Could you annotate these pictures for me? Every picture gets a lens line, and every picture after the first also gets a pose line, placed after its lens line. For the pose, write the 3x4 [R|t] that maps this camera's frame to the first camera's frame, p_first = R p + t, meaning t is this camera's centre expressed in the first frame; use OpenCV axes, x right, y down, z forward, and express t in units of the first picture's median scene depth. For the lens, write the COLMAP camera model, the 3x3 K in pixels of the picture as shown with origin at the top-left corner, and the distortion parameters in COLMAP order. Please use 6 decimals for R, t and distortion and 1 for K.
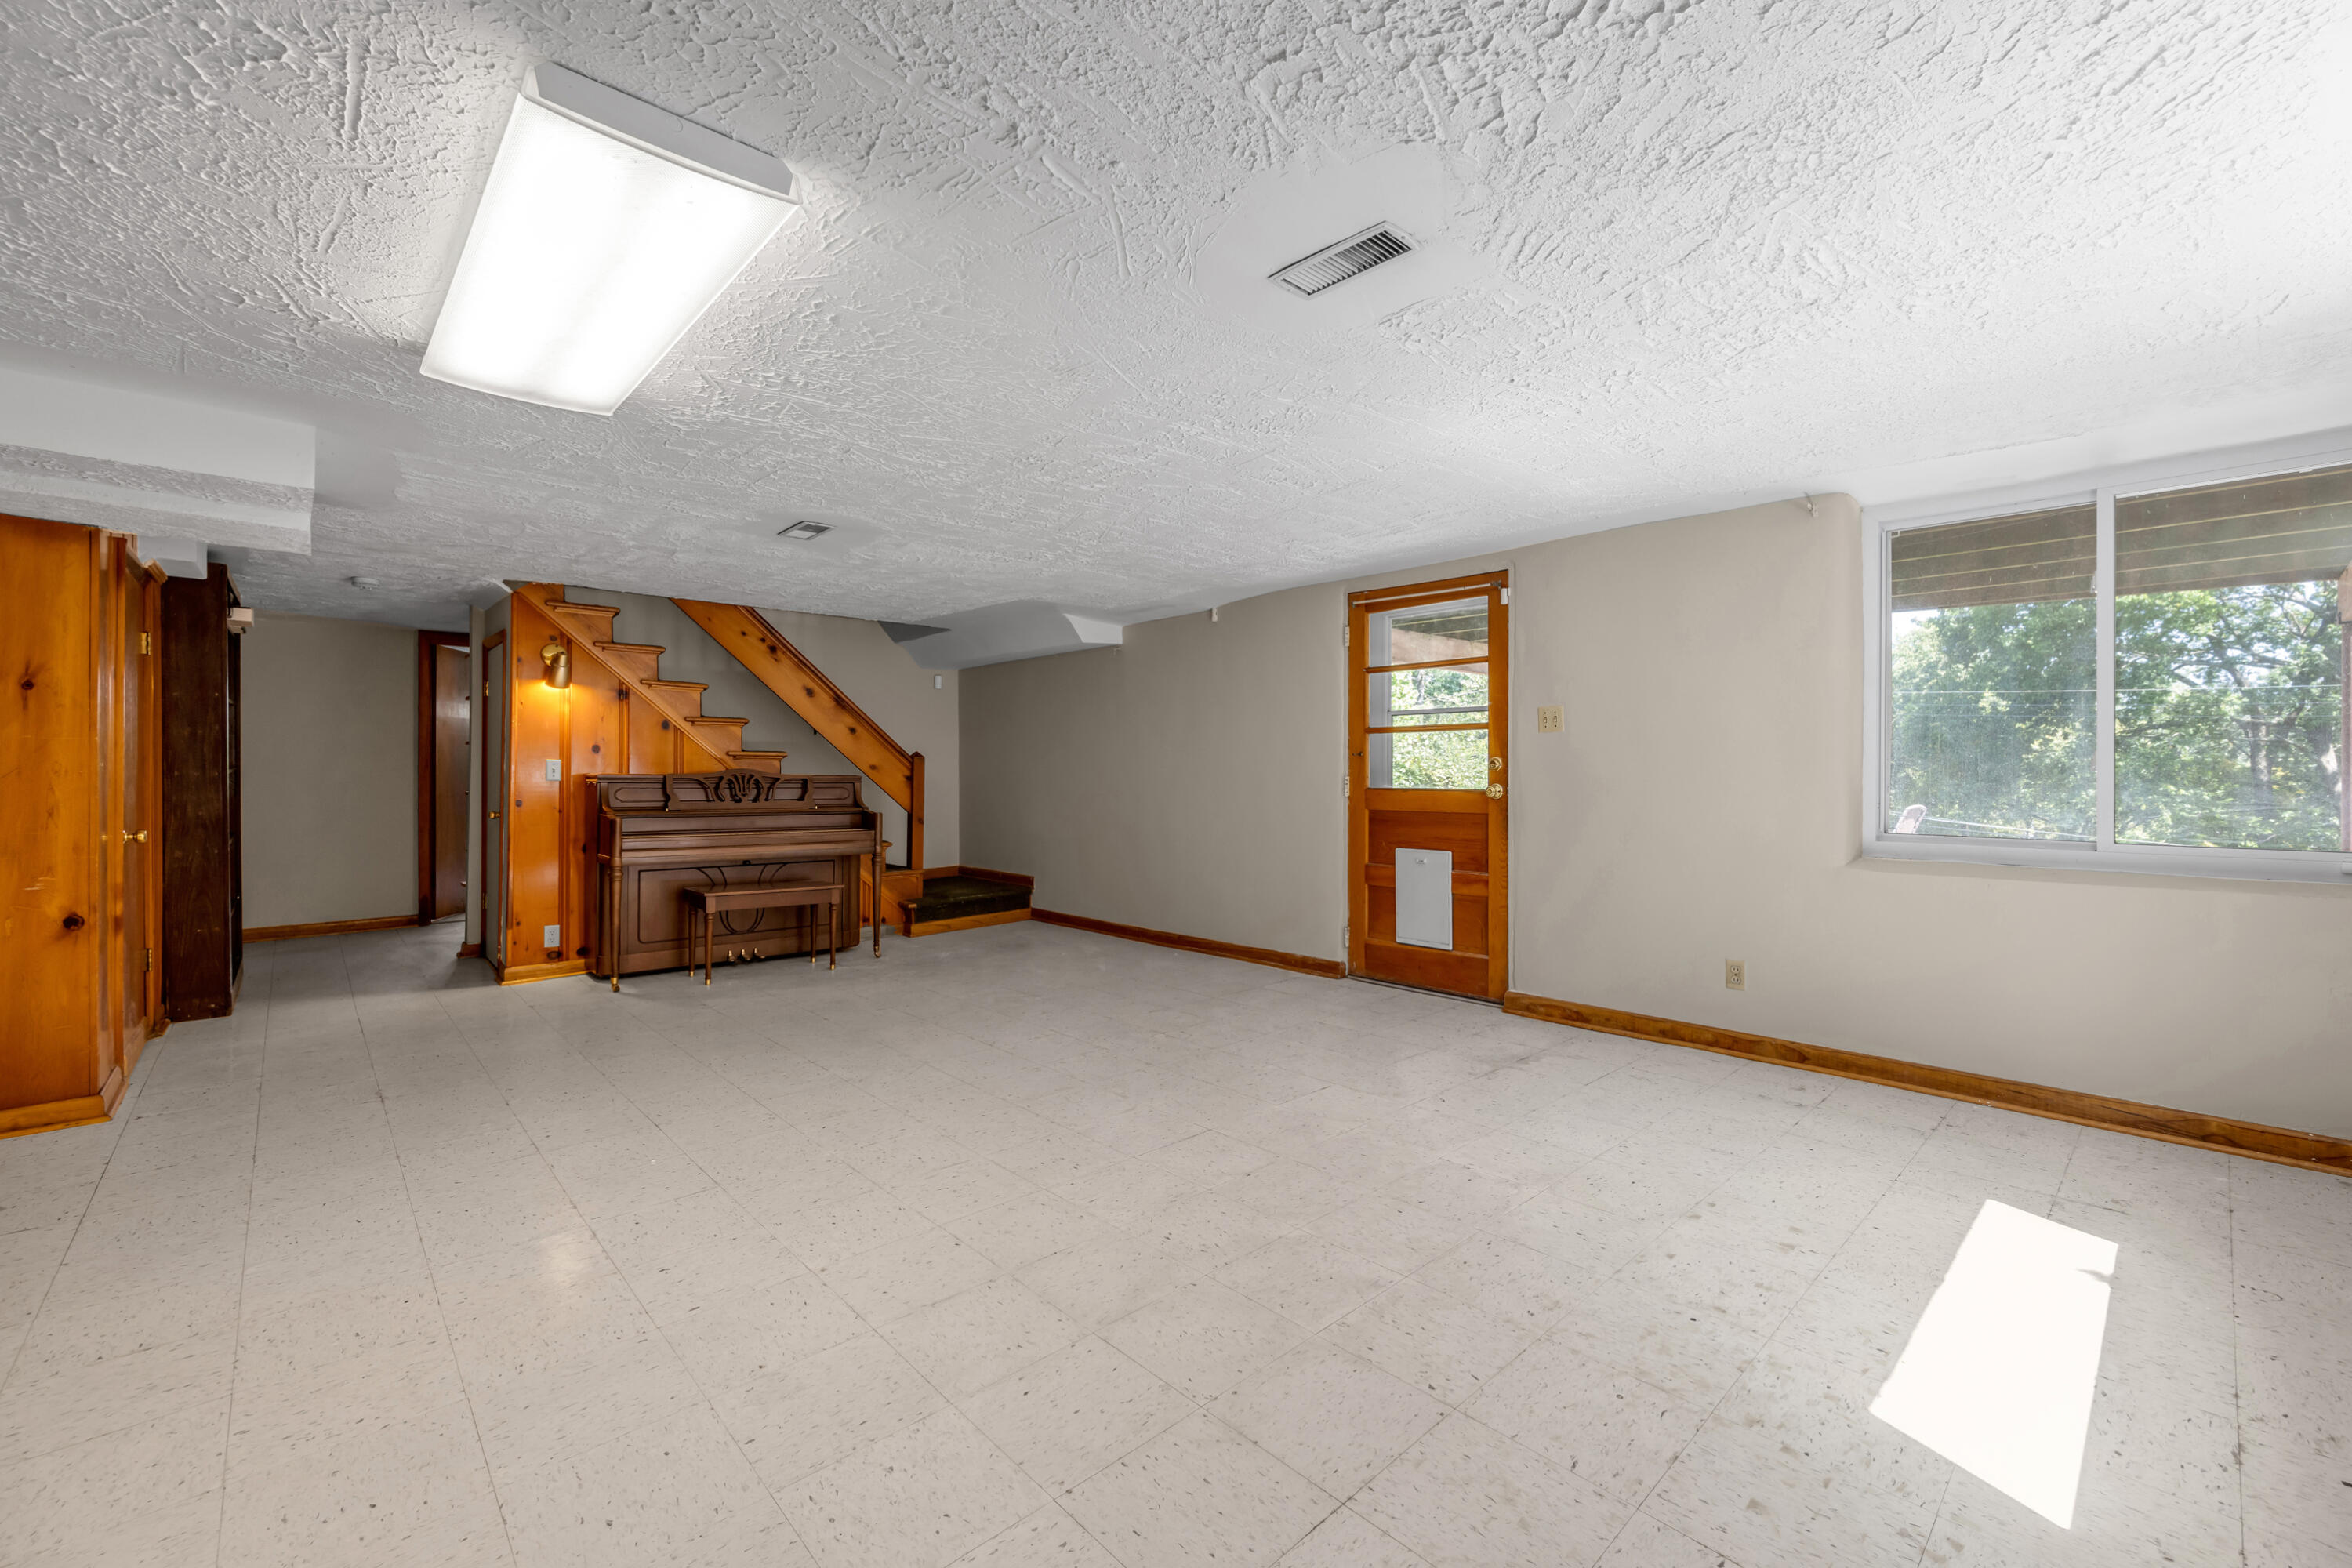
lens RADIAL K [[958.5, 0, 1175.0], [0, 958.5, 768.4], [0, 0, 1]] dist [-0.003219, -0.000772]
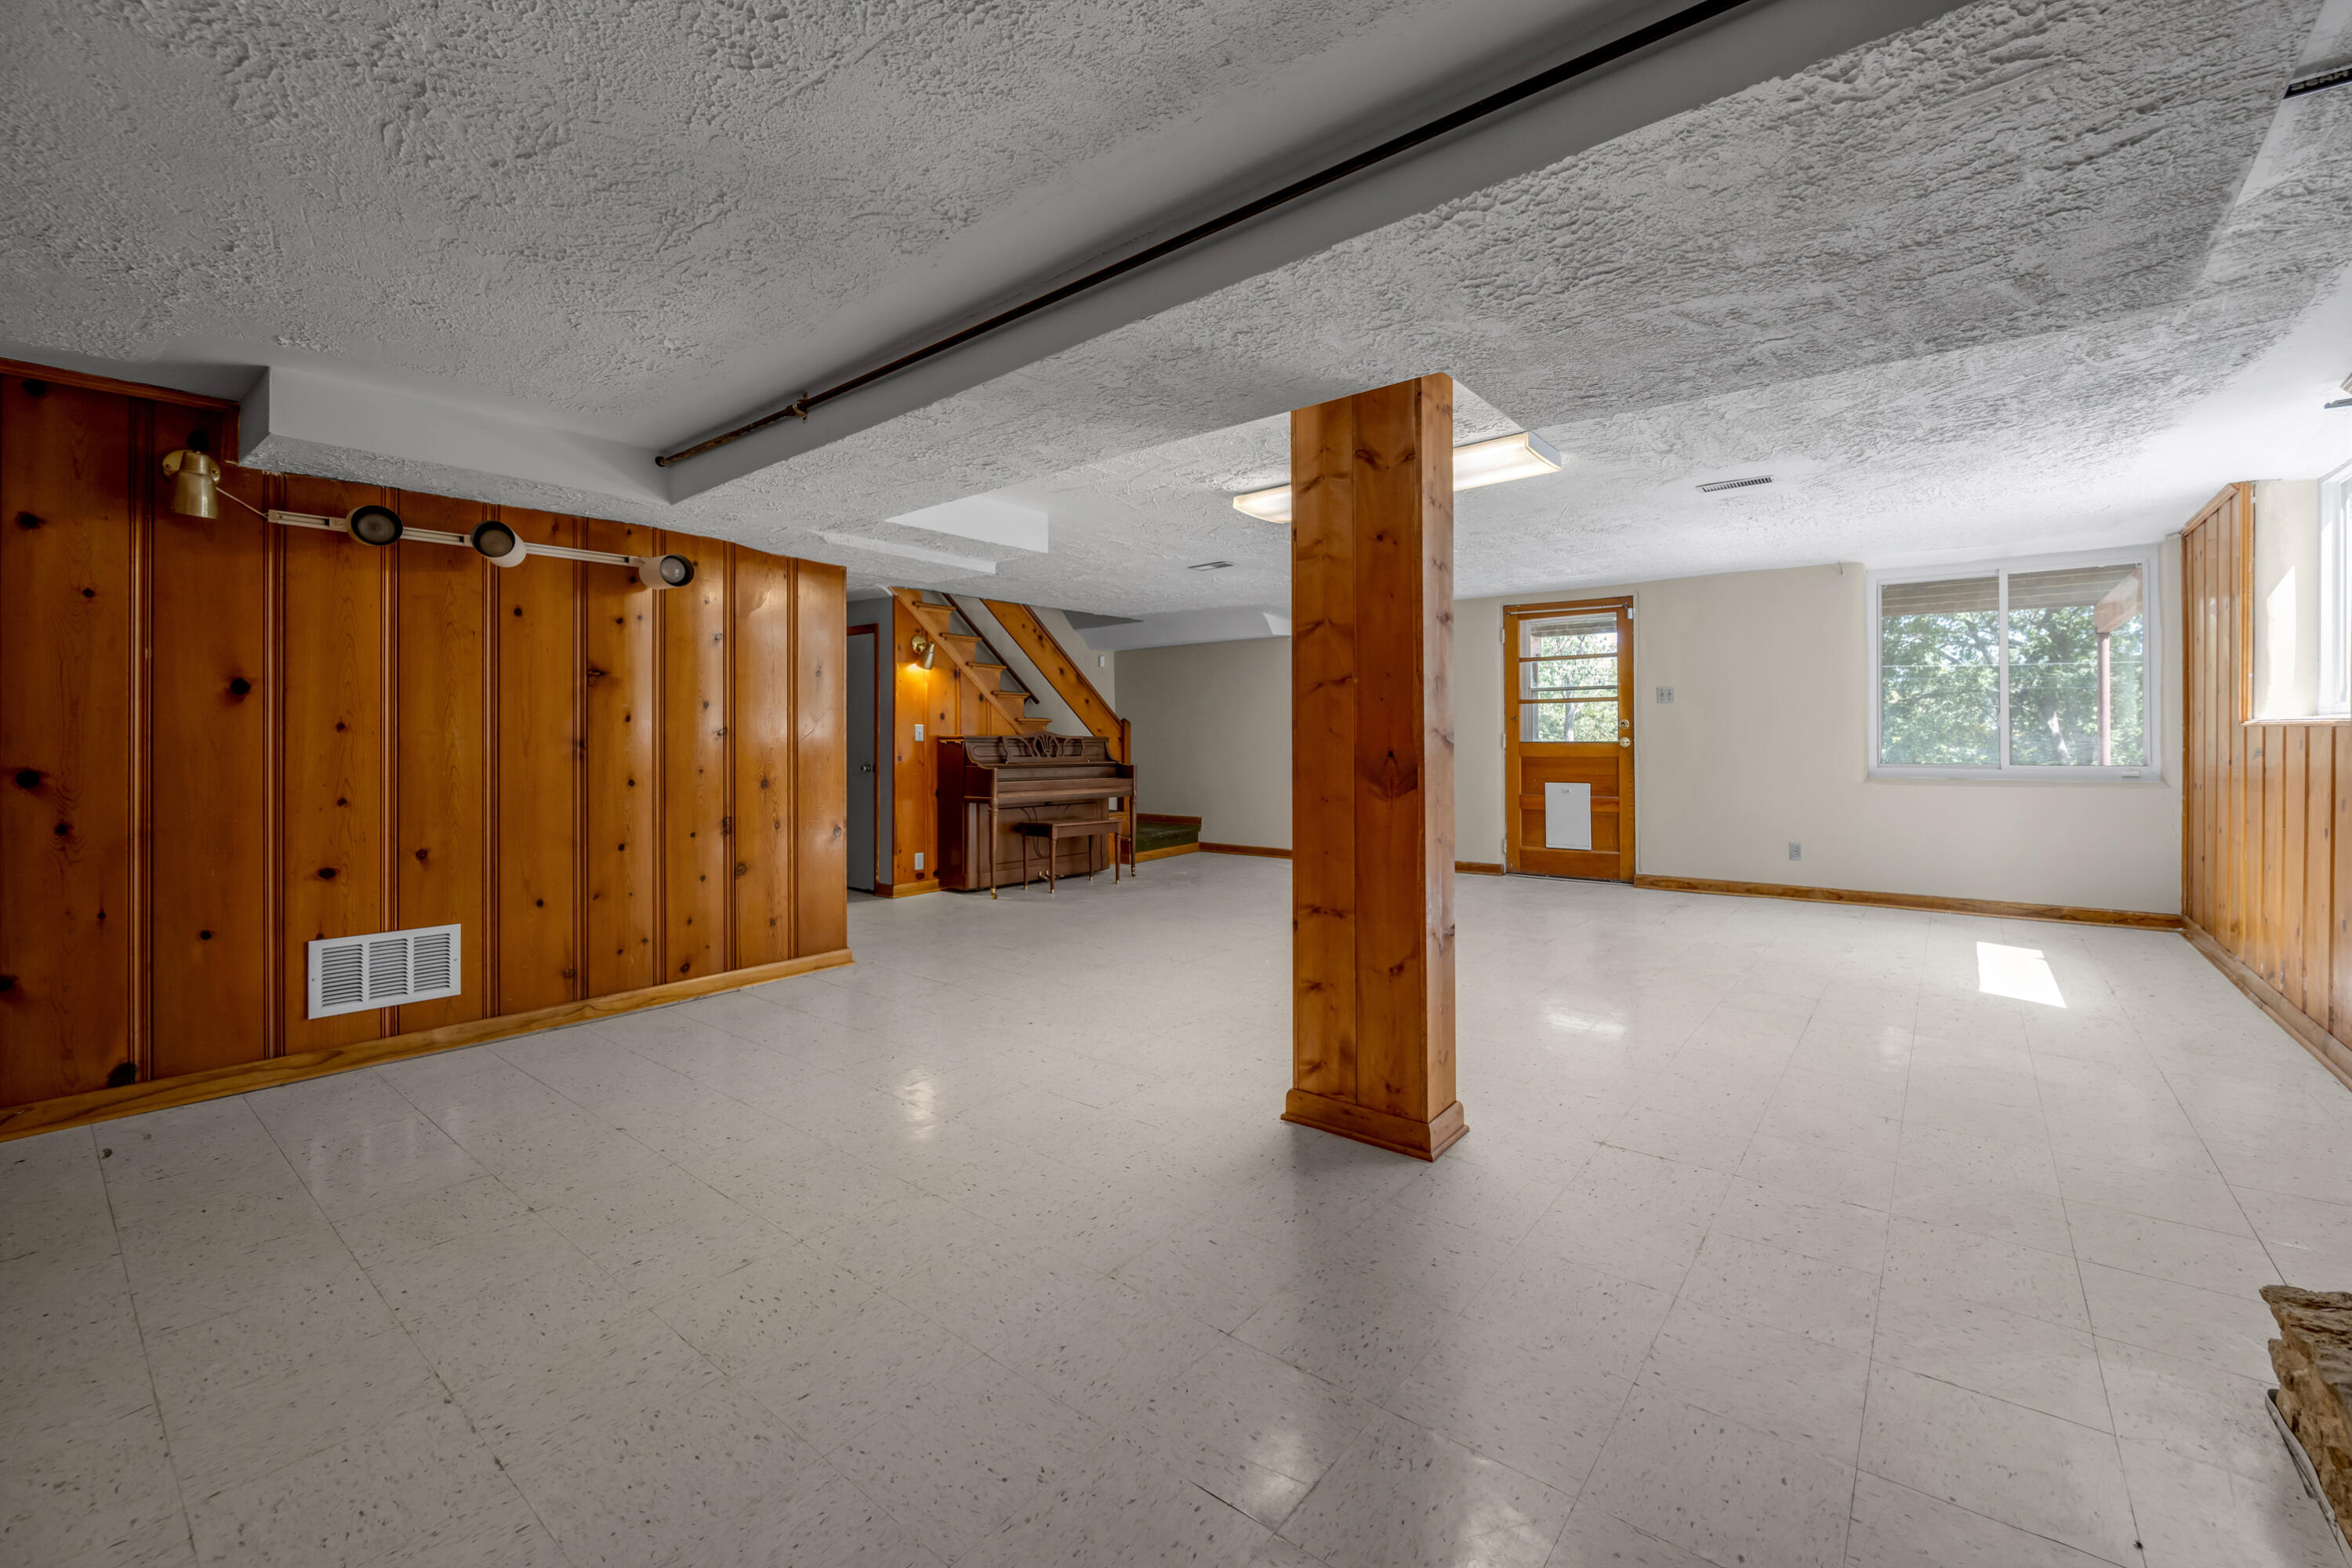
lens RADIAL K [[958.5, 0, 1184.8], [0, 958.5, 730.7], [0, 0, 1]] dist [-0.003219, -0.000772]
pose [[0.989047, -0.004945, 0.147516, -0.505706], [0.005862, 0.999966, -0.005786, 0.009177], [-0.147482, 0.006588, 0.989043, -0.343419]]
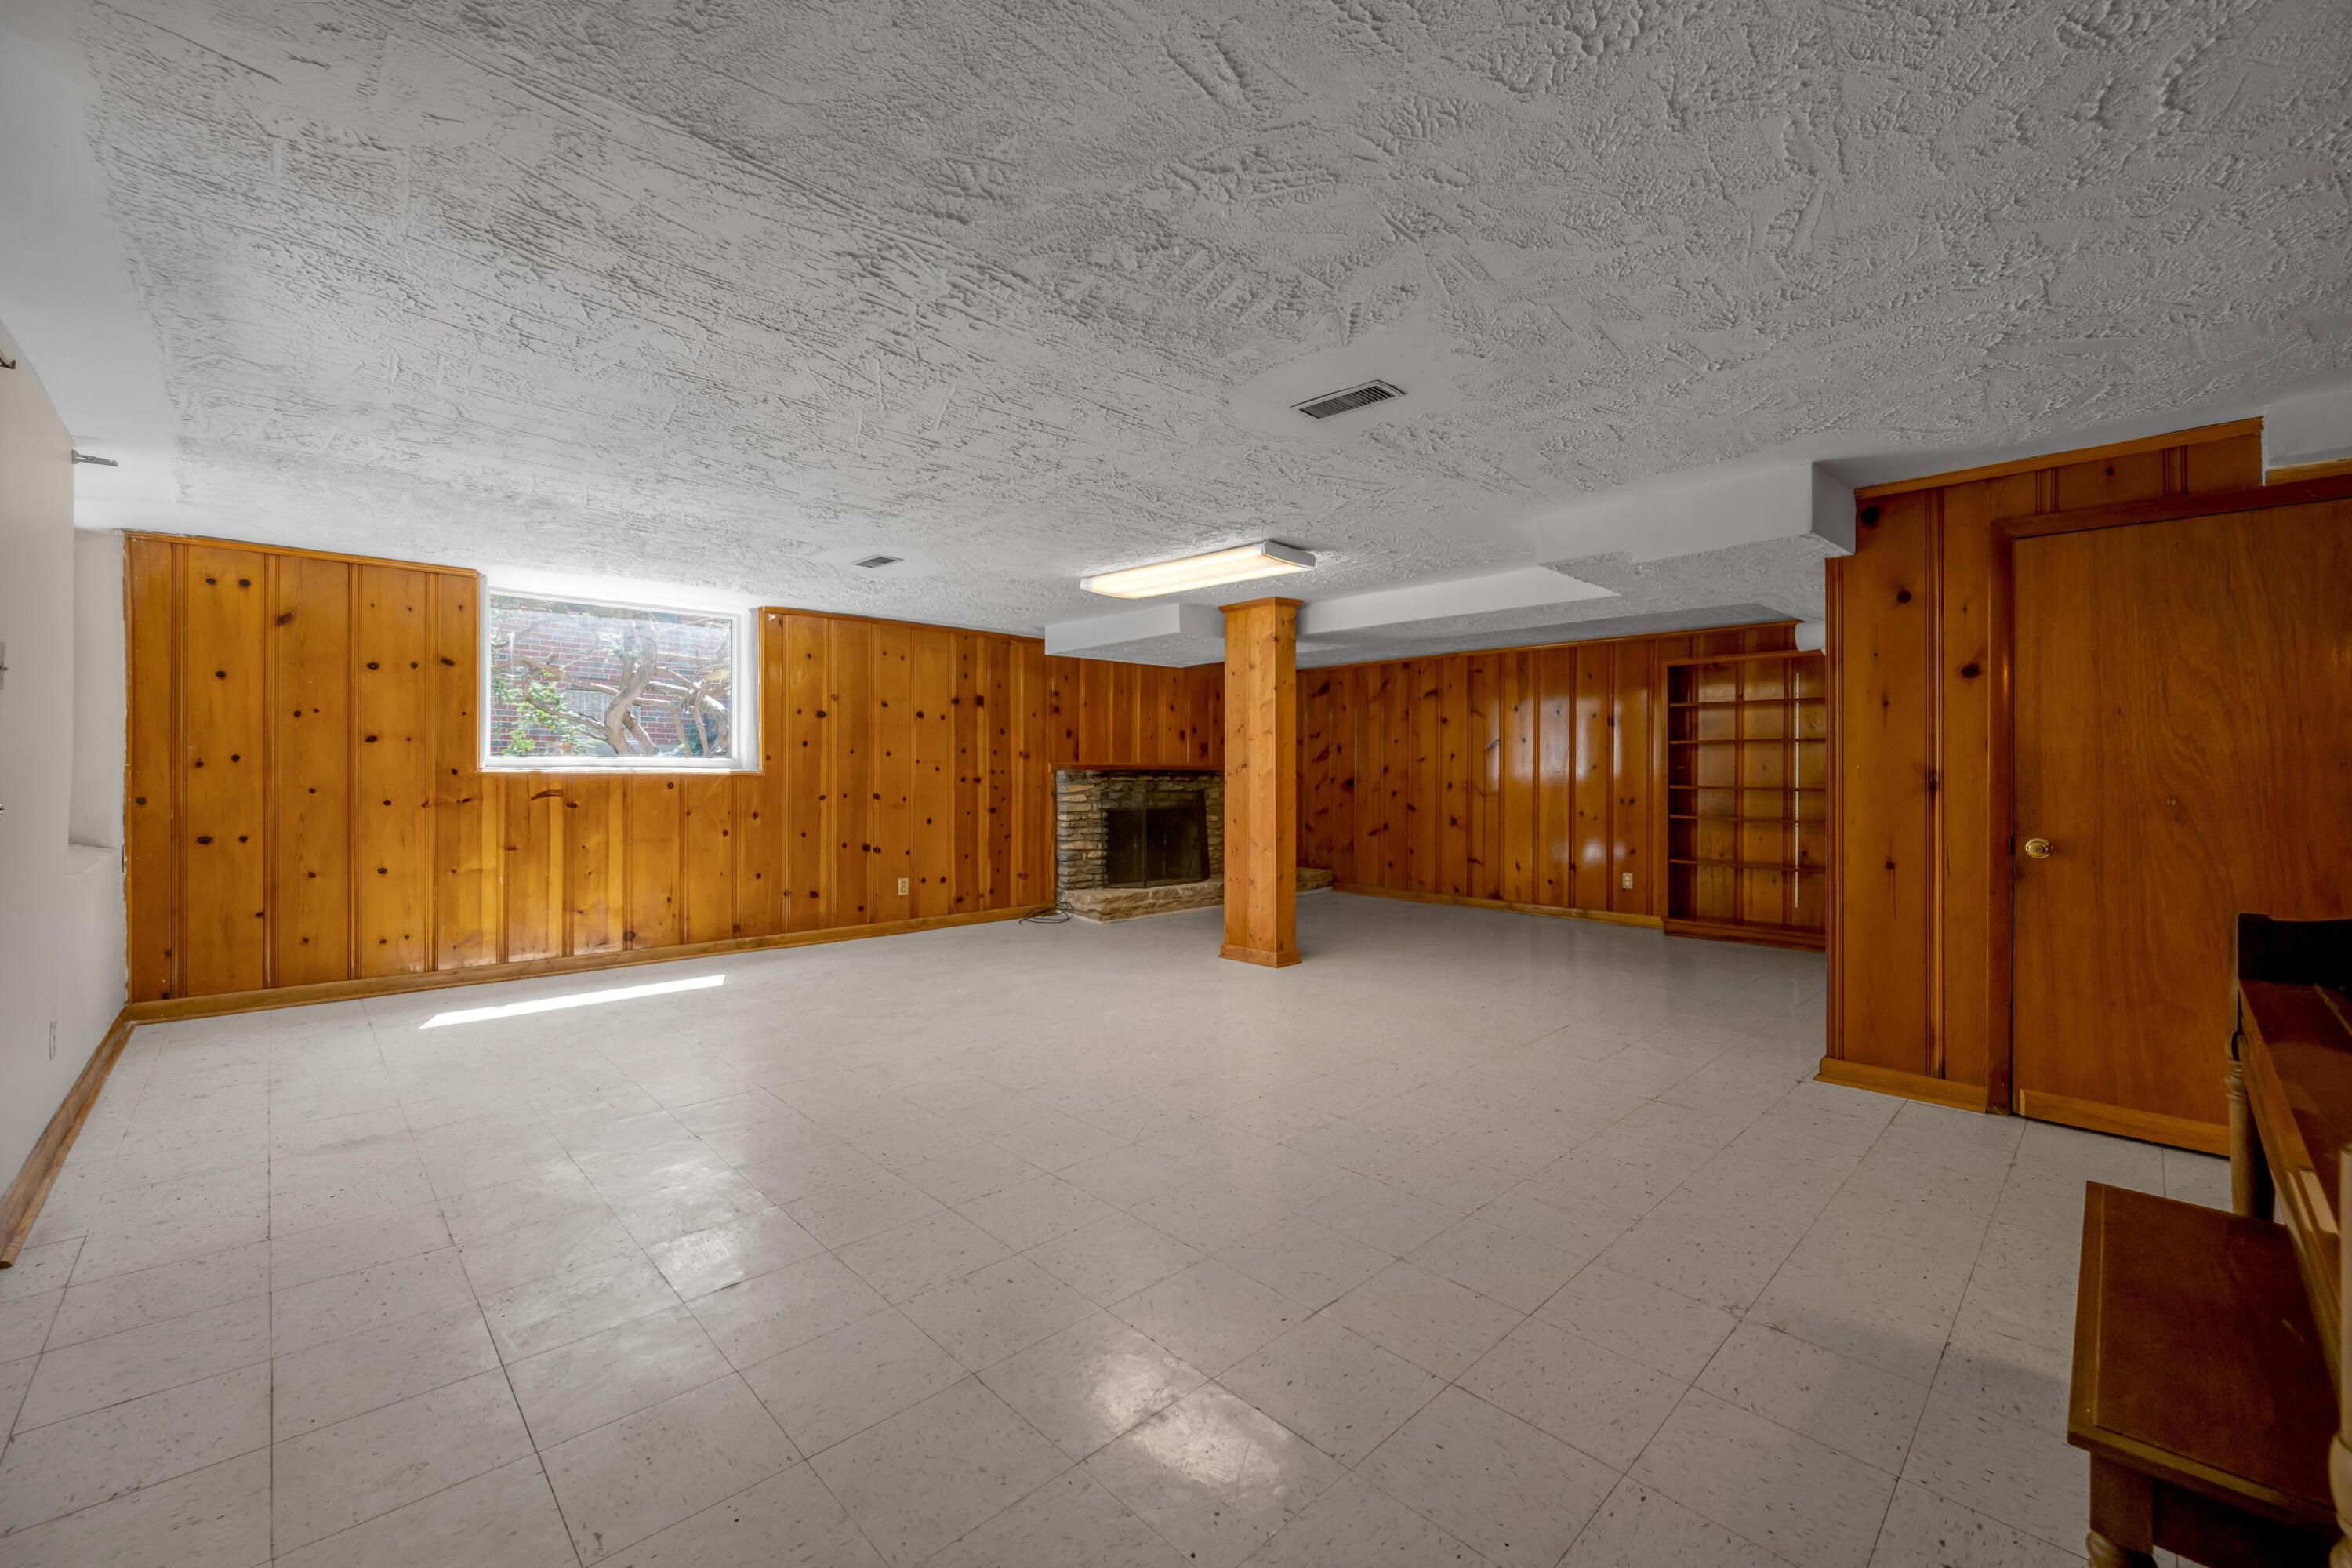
lens RADIAL K [[958.5, 0, 1156.6], [0, 958.5, 764.5], [0, 0, 1]] dist [-0.003219, -0.000772]
pose [[-0.999977, -0.002579, -0.006280, -0.200044], [-0.002496, 0.999911, -0.013127, 0.006657], [0.006313, -0.013111, -0.999894, 1.289308]]
